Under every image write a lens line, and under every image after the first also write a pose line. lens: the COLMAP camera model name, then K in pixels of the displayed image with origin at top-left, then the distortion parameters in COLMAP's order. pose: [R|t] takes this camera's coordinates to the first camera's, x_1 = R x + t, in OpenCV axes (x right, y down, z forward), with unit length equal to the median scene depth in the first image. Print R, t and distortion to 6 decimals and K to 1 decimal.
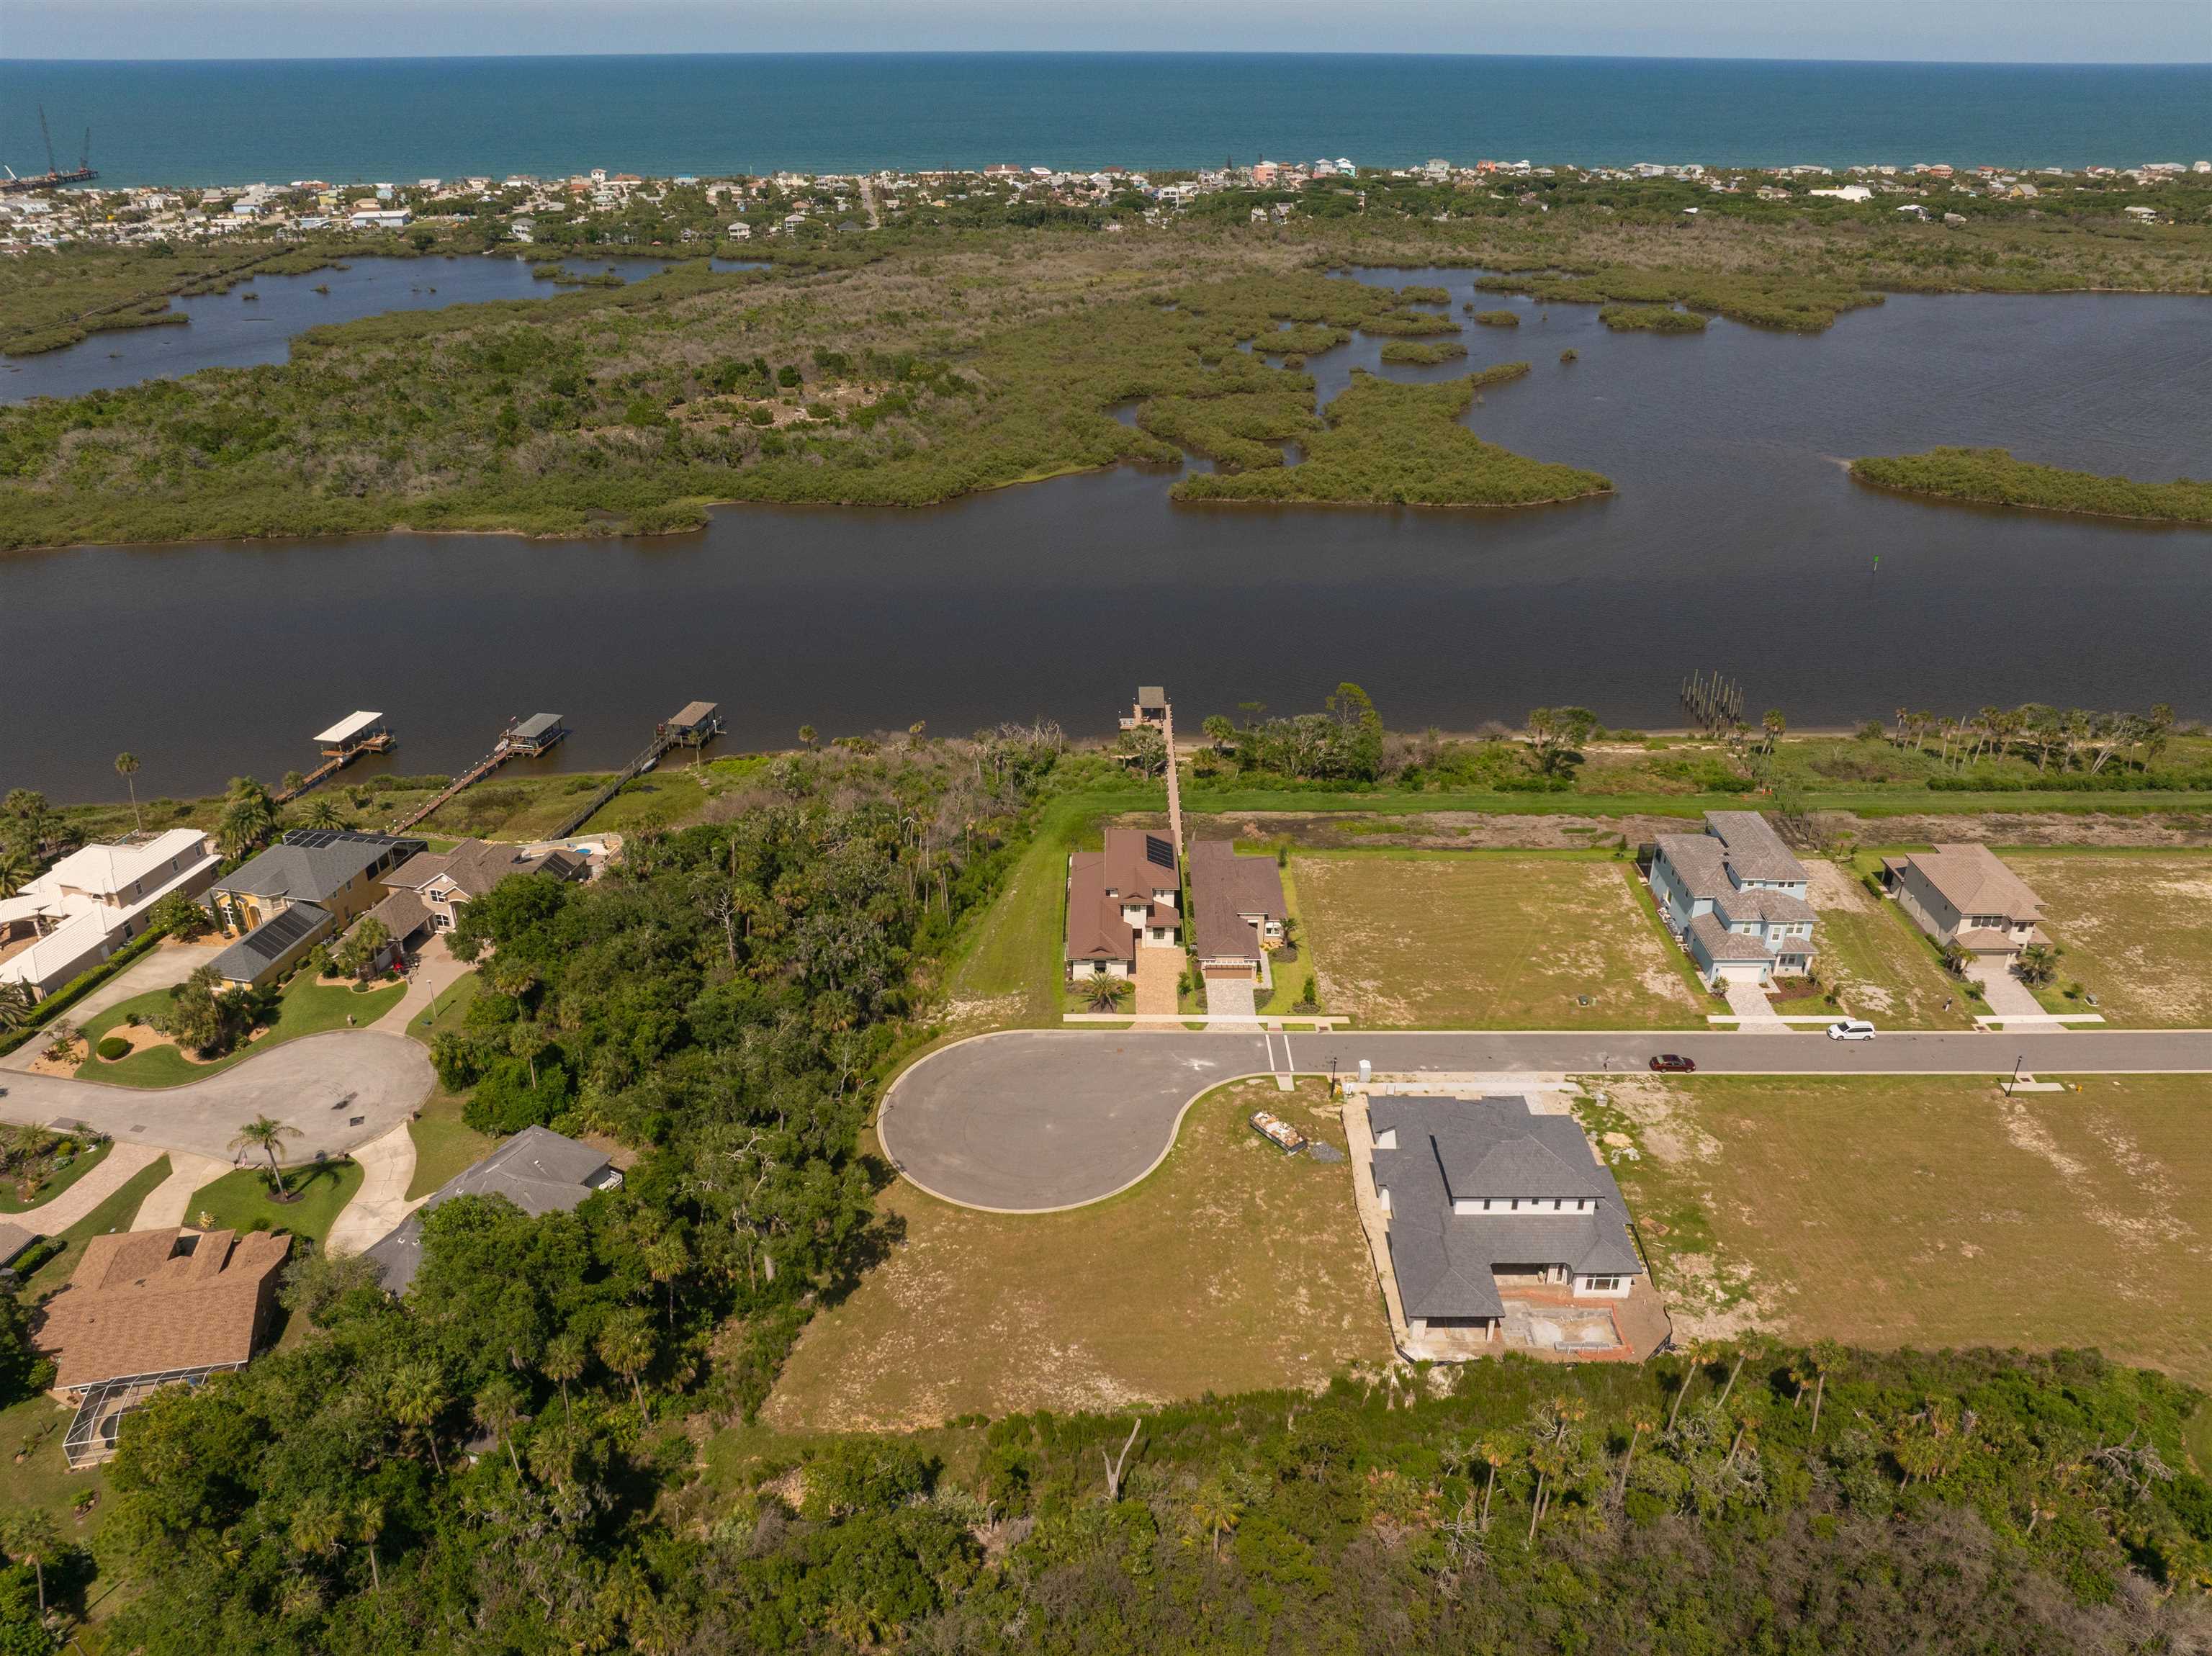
lens RADIAL K [[1561.0, 0, 1101.4], [0, 1561.0, 825.5], [0, 0, 1]] dist [-0.043558, 0.007291]
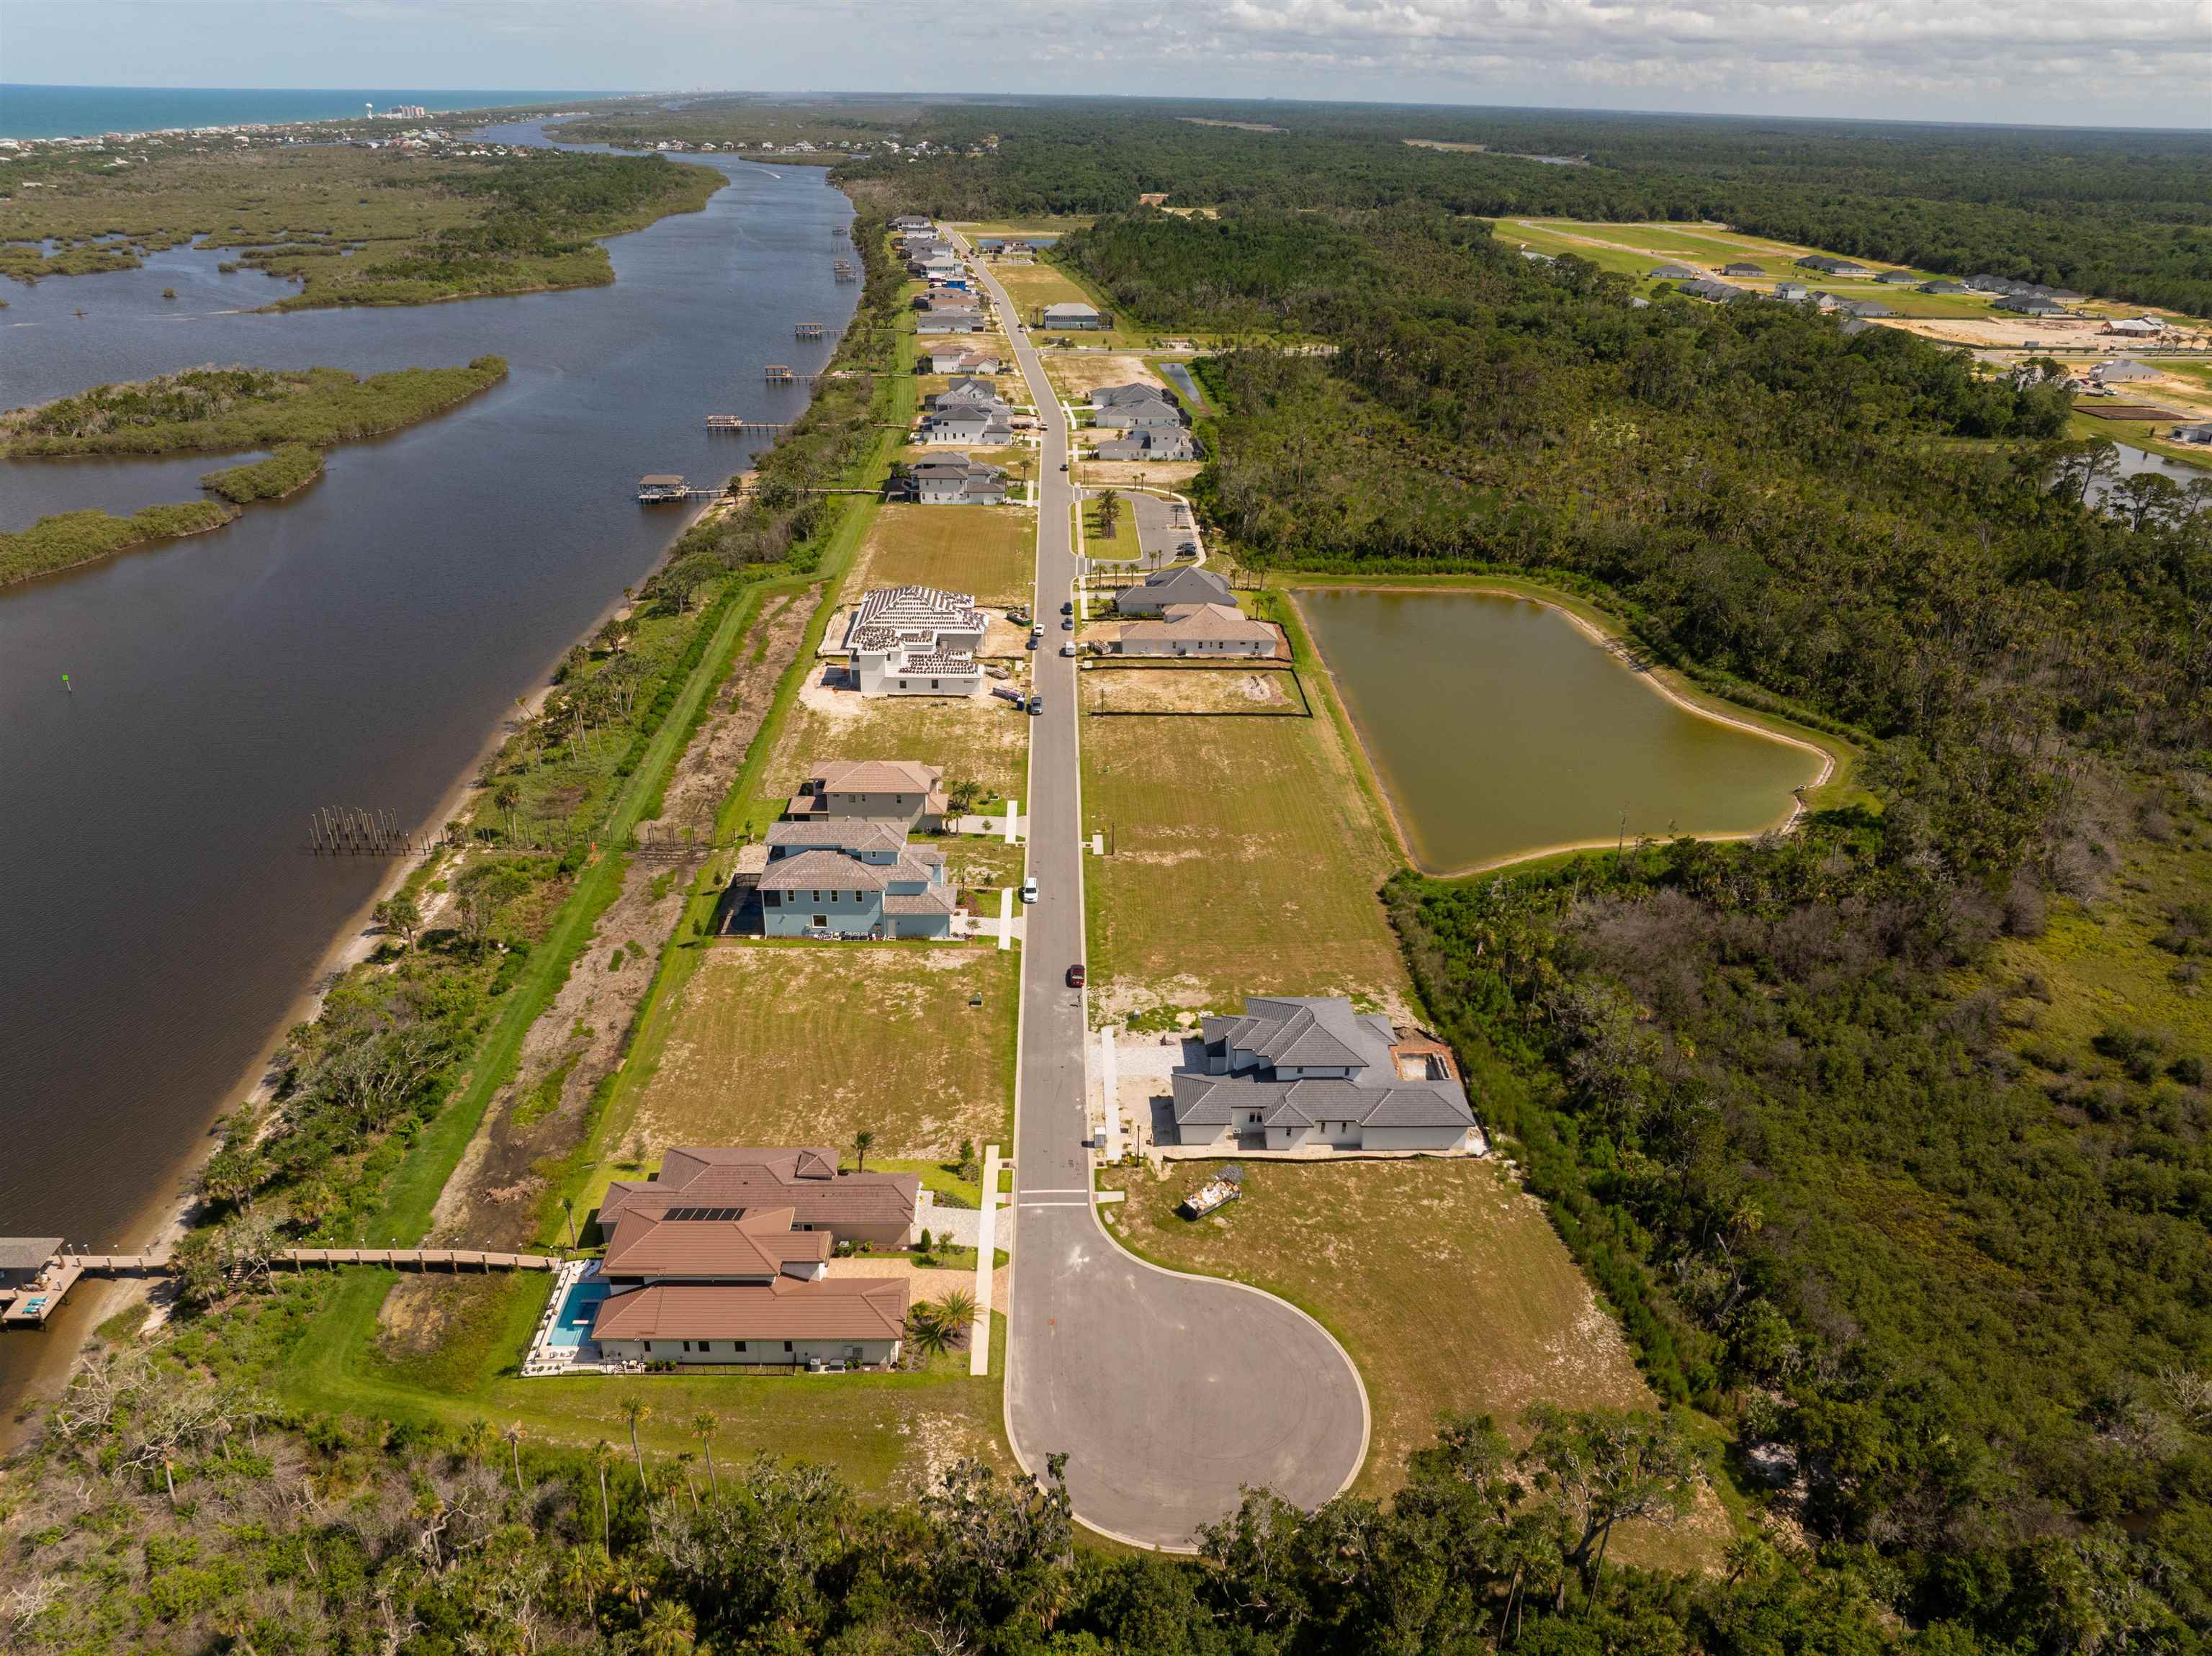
lens RADIAL K [[1540.4, 0, 1098.7], [0, 1540.4, 828.3], [0, 0, 1]] dist [-0.036563, 0.006025]
pose [[-0.029741, -0.433894, 0.900473, -0.750845], [0.432710, 0.806494, 0.402902, -0.473620], [-0.901042, 0.401626, 0.163765, 0.915890]]
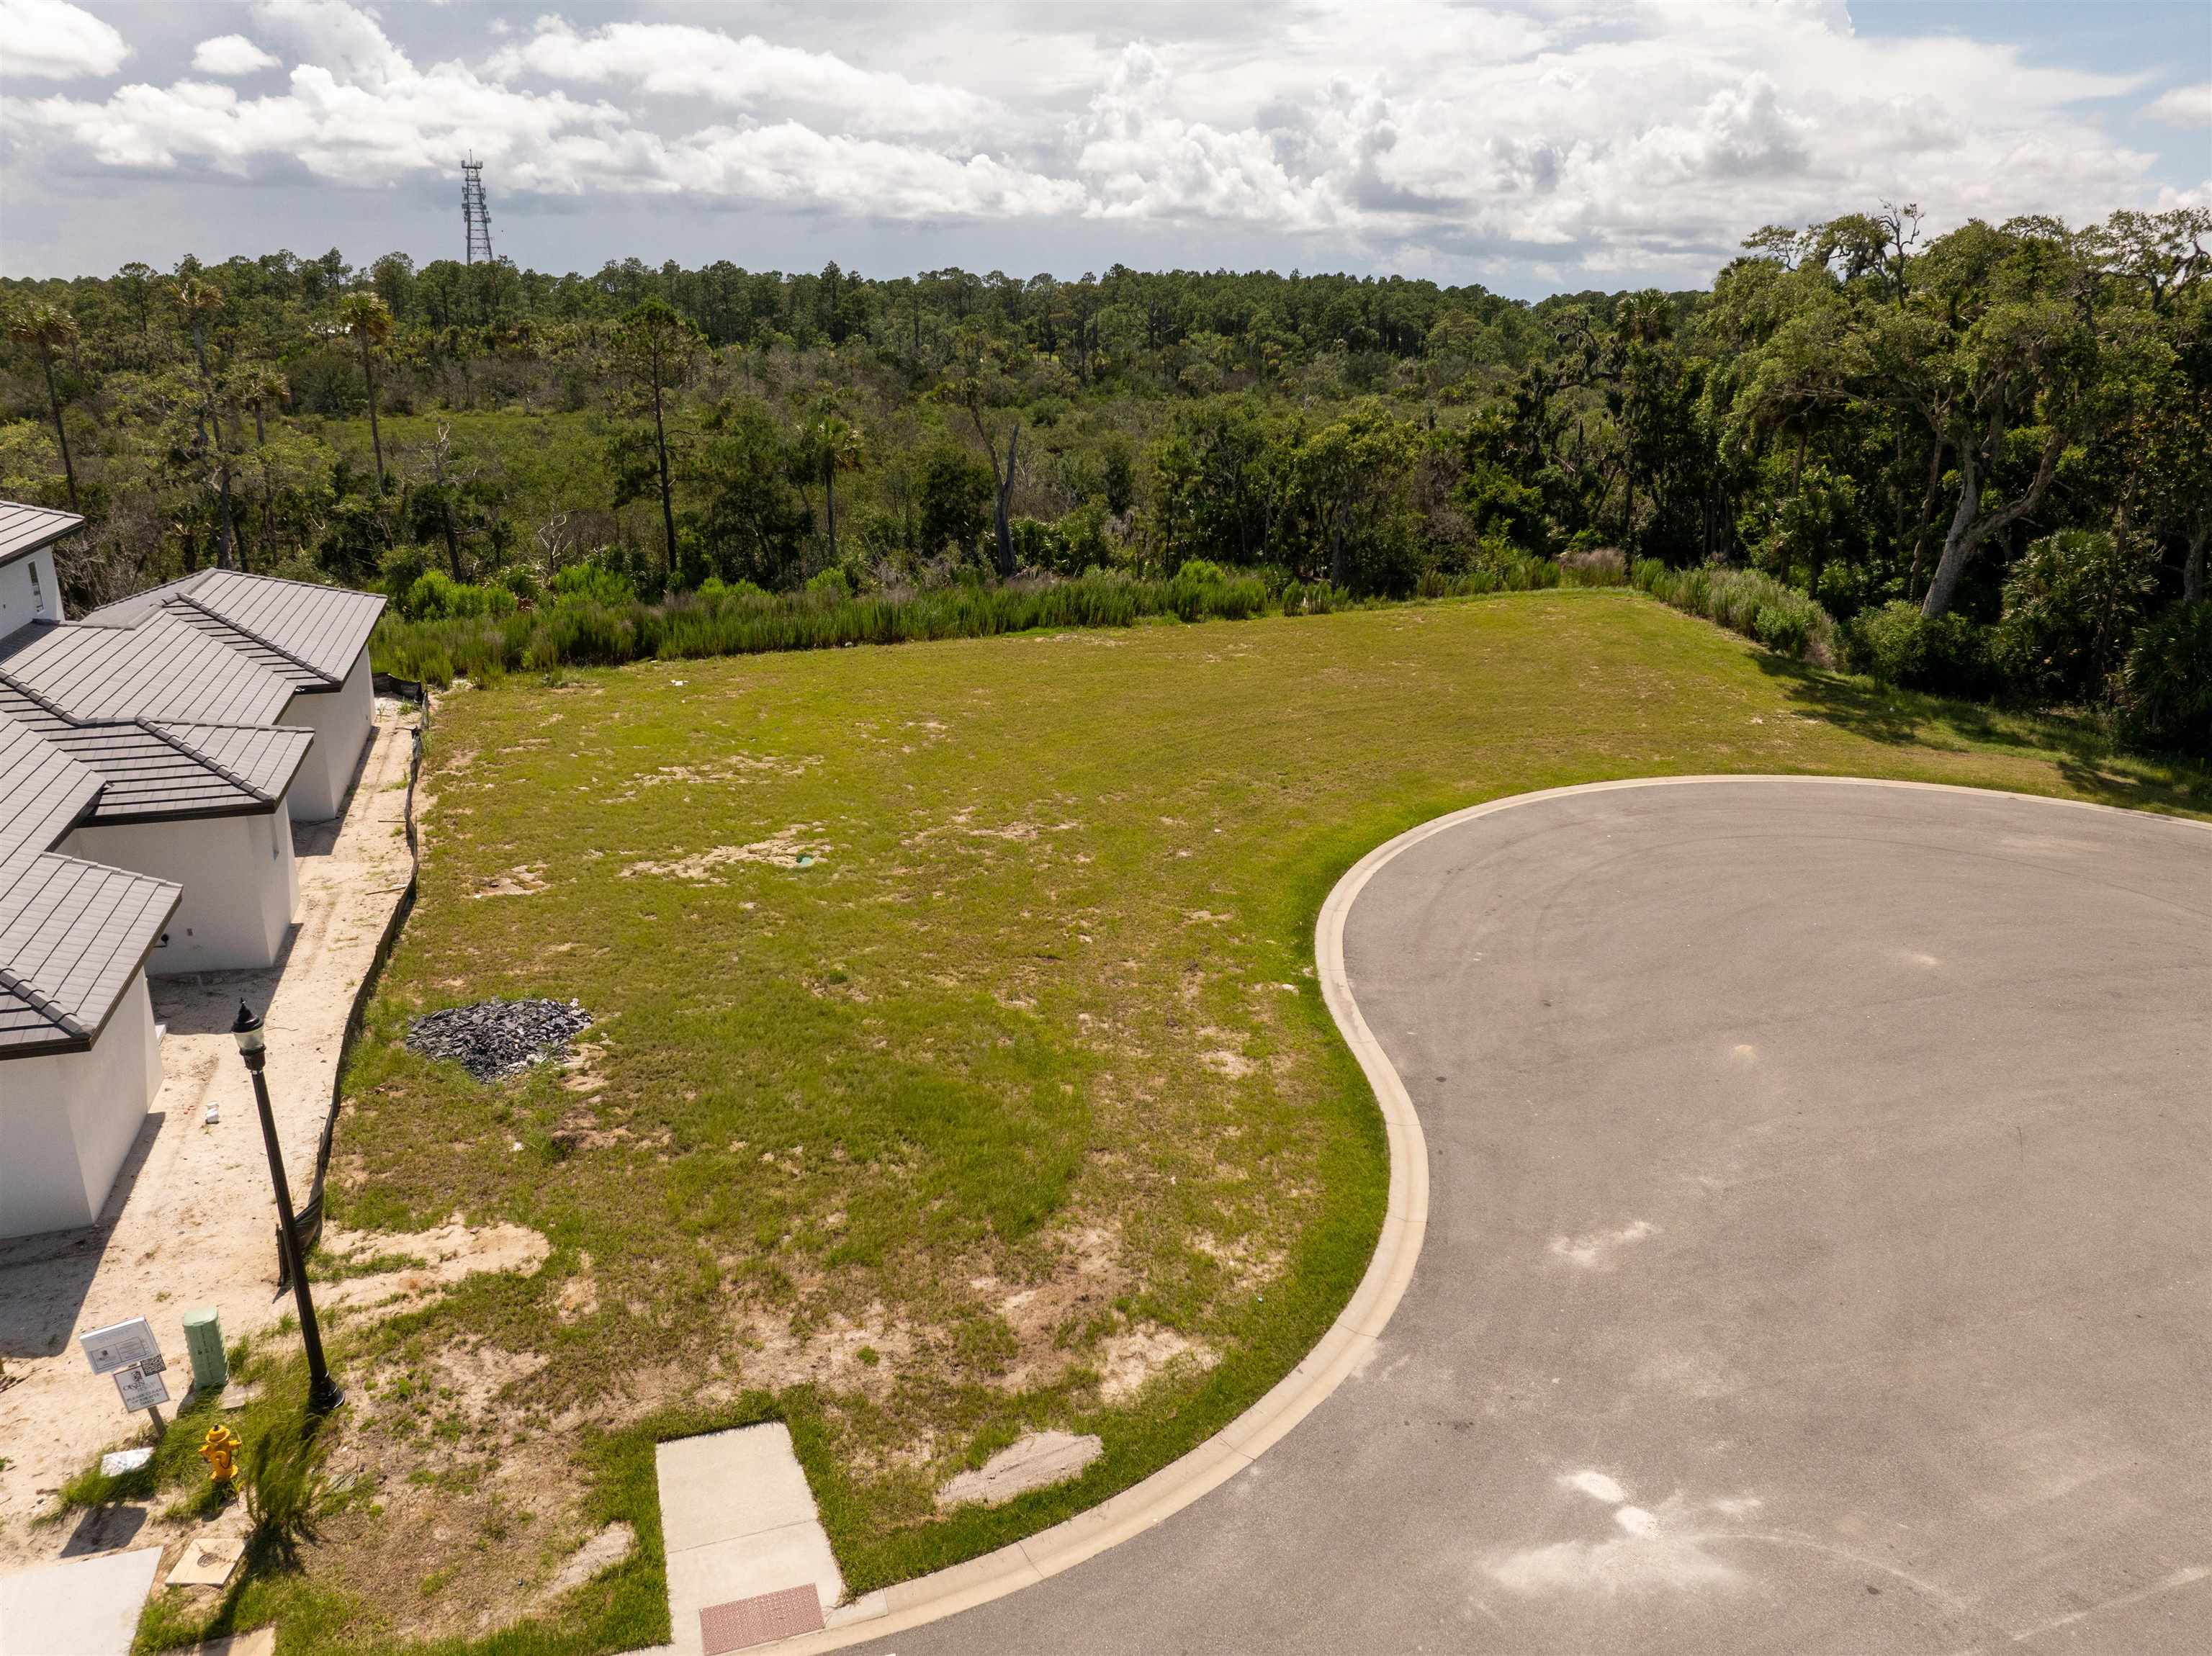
lens RADIAL K [[1561.0, 0, 1101.4], [0, 1561.0, 825.5], [0, 0, 1]] dist [-0.043558, 0.007291]
pose [[-0.944974, 0.086384, -0.315535, 0.148554], [-0.161351, 0.715969, 0.679231, 0.070724], [0.284588, 0.692767, -0.662634, 1.251488]]
